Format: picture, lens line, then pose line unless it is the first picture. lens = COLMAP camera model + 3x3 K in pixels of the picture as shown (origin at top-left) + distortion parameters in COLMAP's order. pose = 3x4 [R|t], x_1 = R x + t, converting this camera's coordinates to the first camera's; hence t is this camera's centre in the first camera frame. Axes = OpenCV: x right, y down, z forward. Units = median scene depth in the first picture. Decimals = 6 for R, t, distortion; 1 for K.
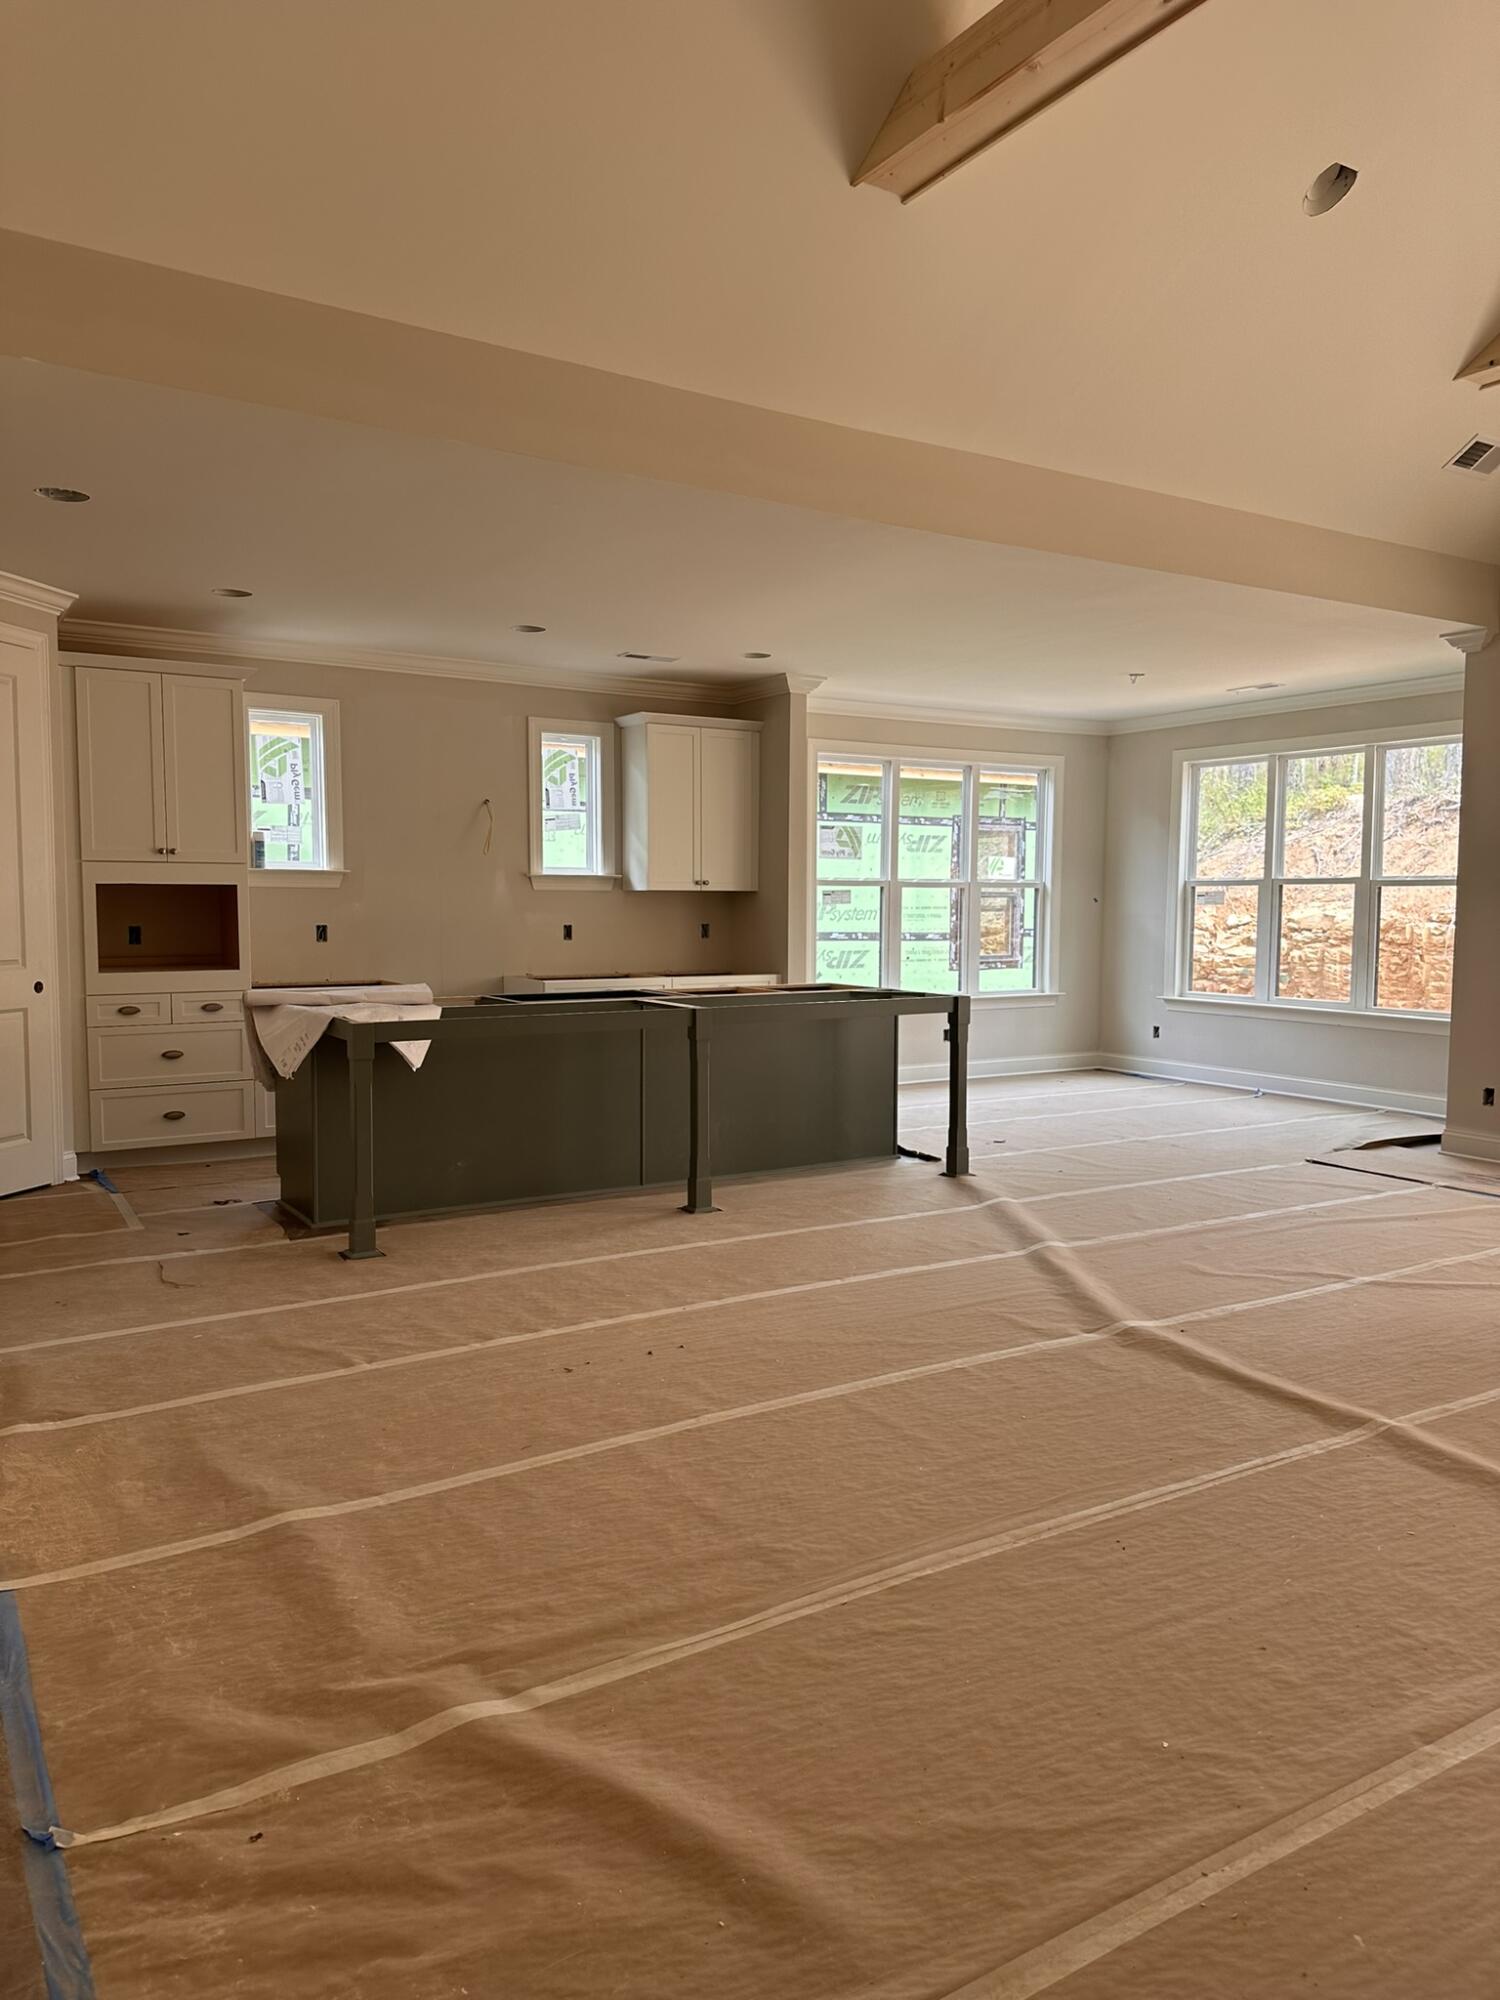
lens RADIAL K [[1402.4, 0, 749.2], [0, 1402.4, 992.1], [0, 0, 1]] dist [0.071608, -0.075033]
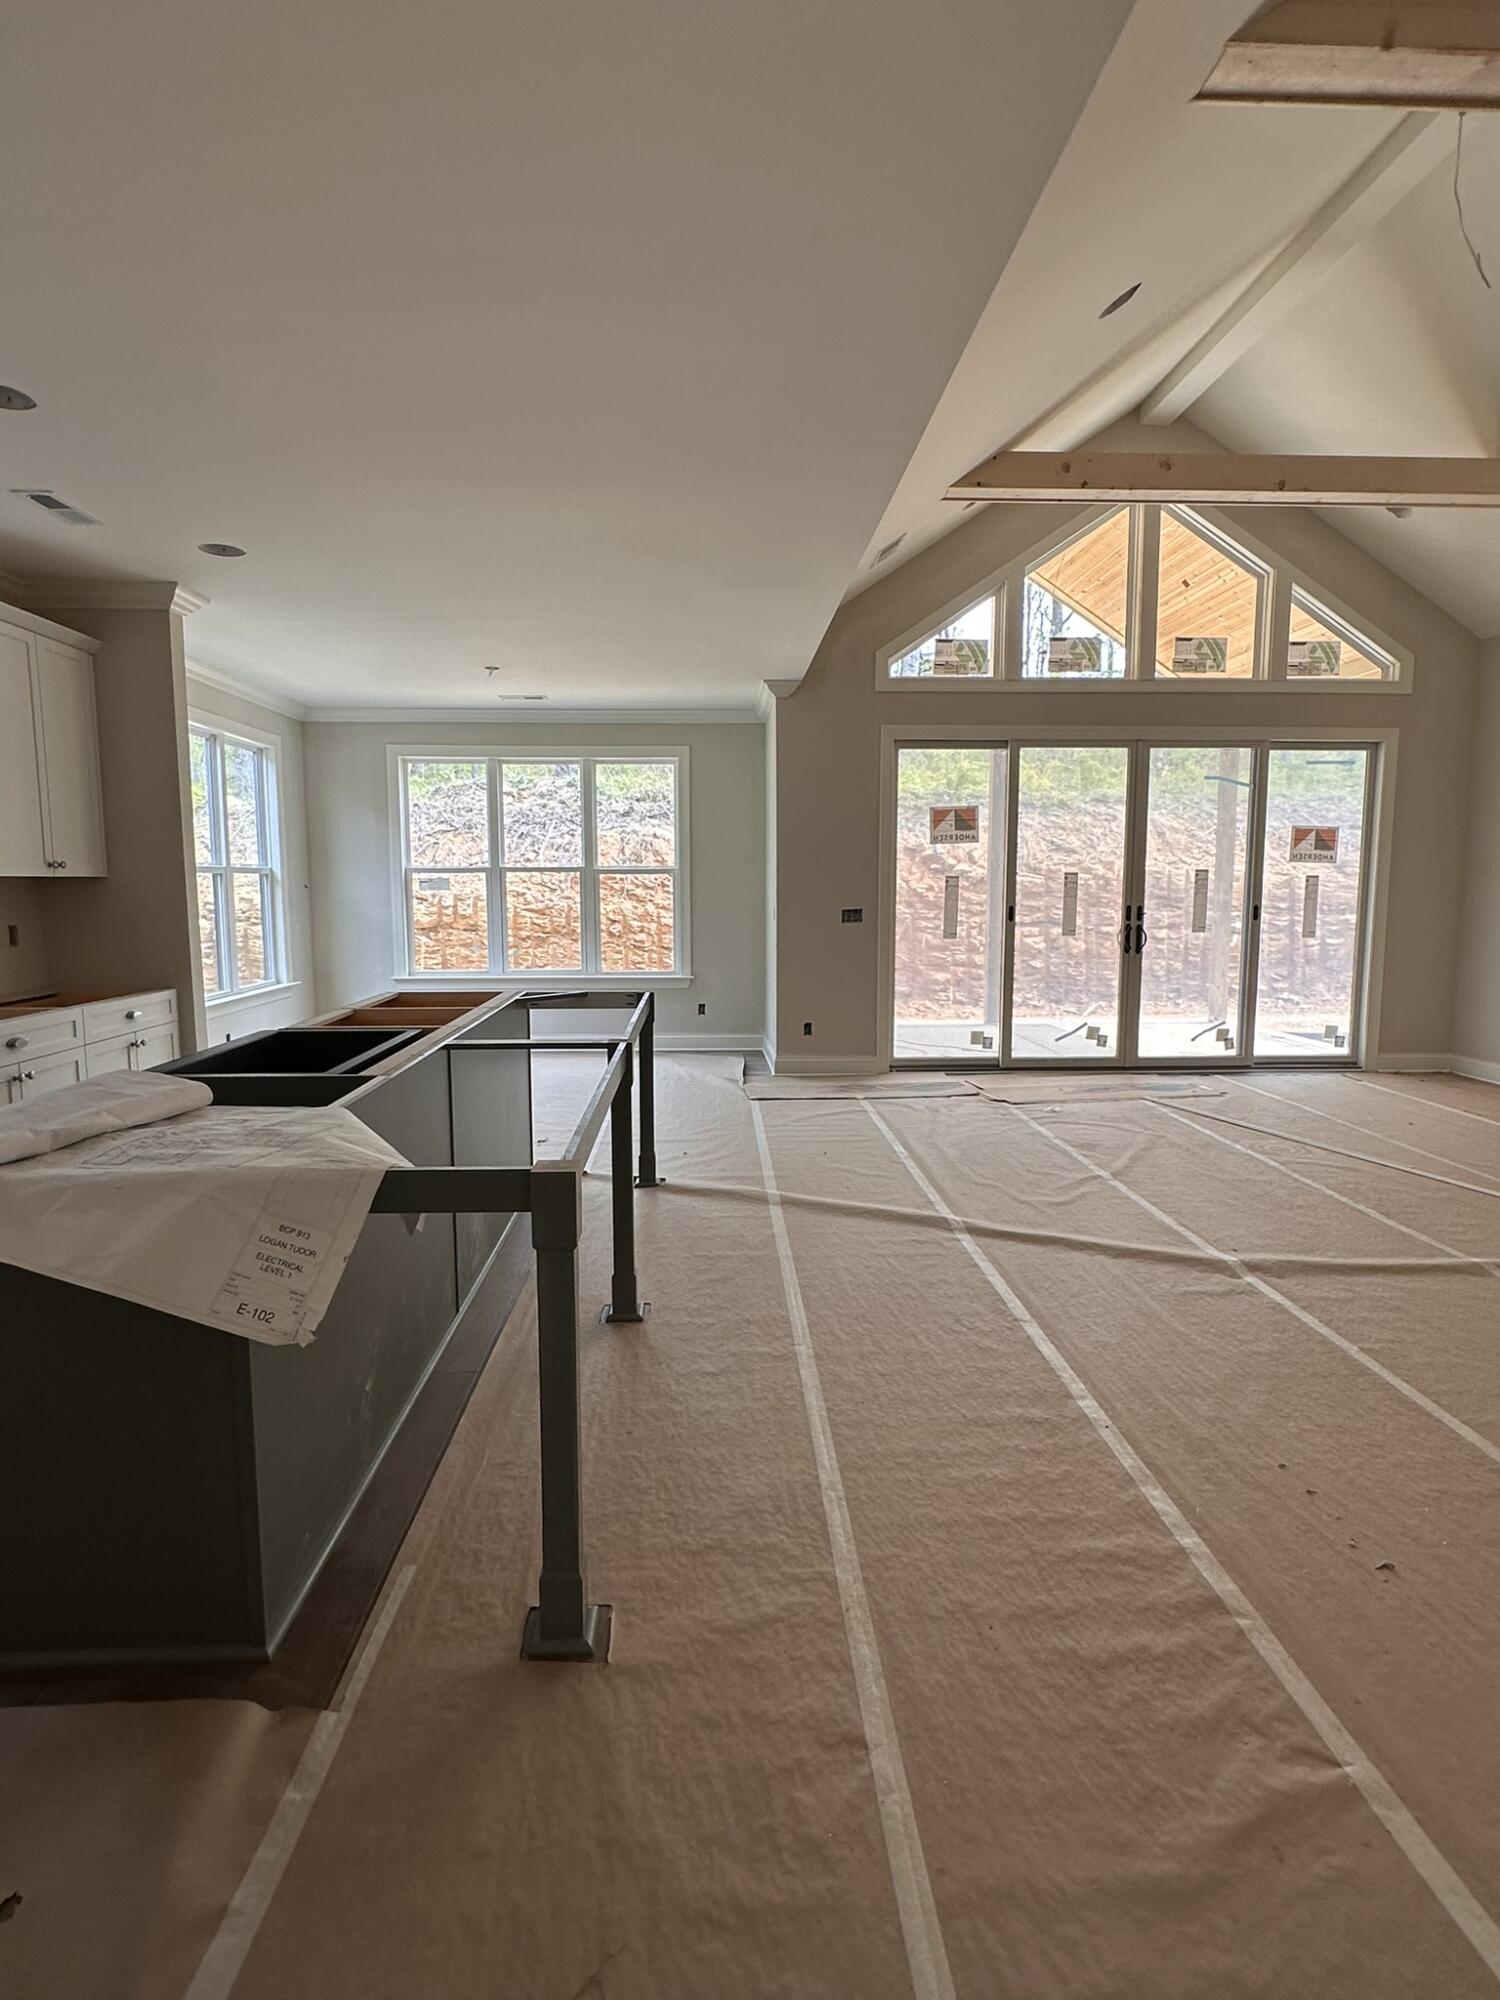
lens RADIAL K [[1055.5, 0, 745.7], [0, 1055.5, 1001.9], [0, 0, 1]] dist [-0.021758, 0.001183]
pose [[0.501676, -0.101280, 0.859106, -0.534654], [0.062321, 0.994773, 0.080881, -0.053938], [-0.862808, 0.012964, 0.505366, 0.768794]]
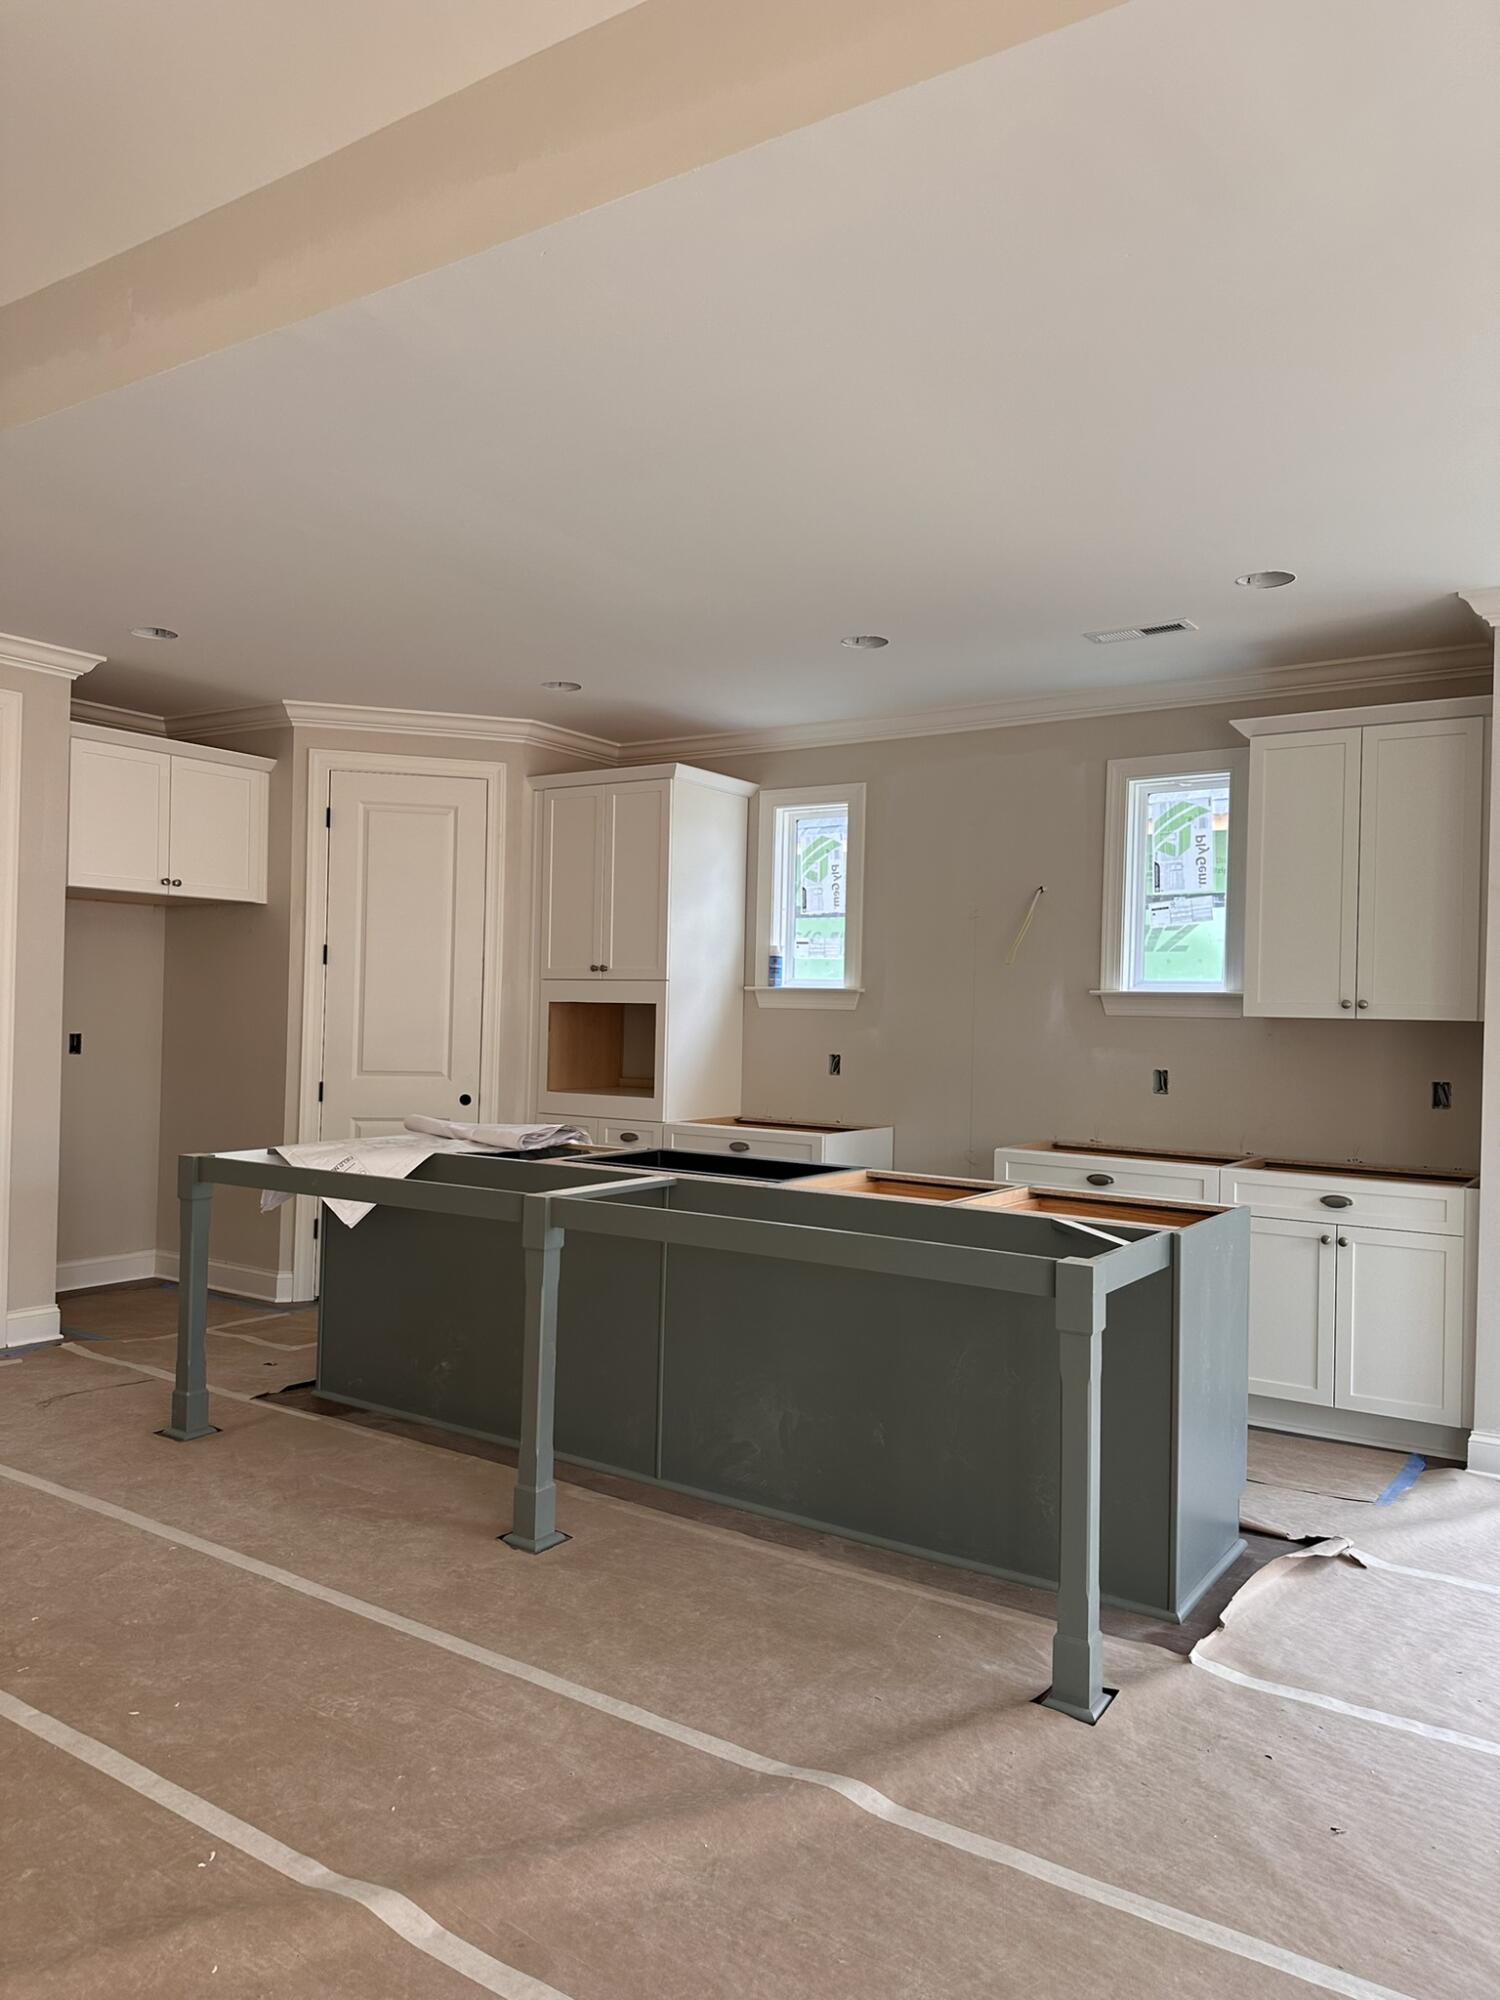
lens RADIAL K [[1402.4, 0, 757.0], [0, 1402.4, 985.6], [0, 0, 1]] dist [0.071608, -0.075033]
pose [[0.404494, -0.017501, -0.914373, 0.649454], [-0.082730, 0.995017, -0.055642, -0.059602], [0.910791, 0.098153, 0.401031, 0.965976]]
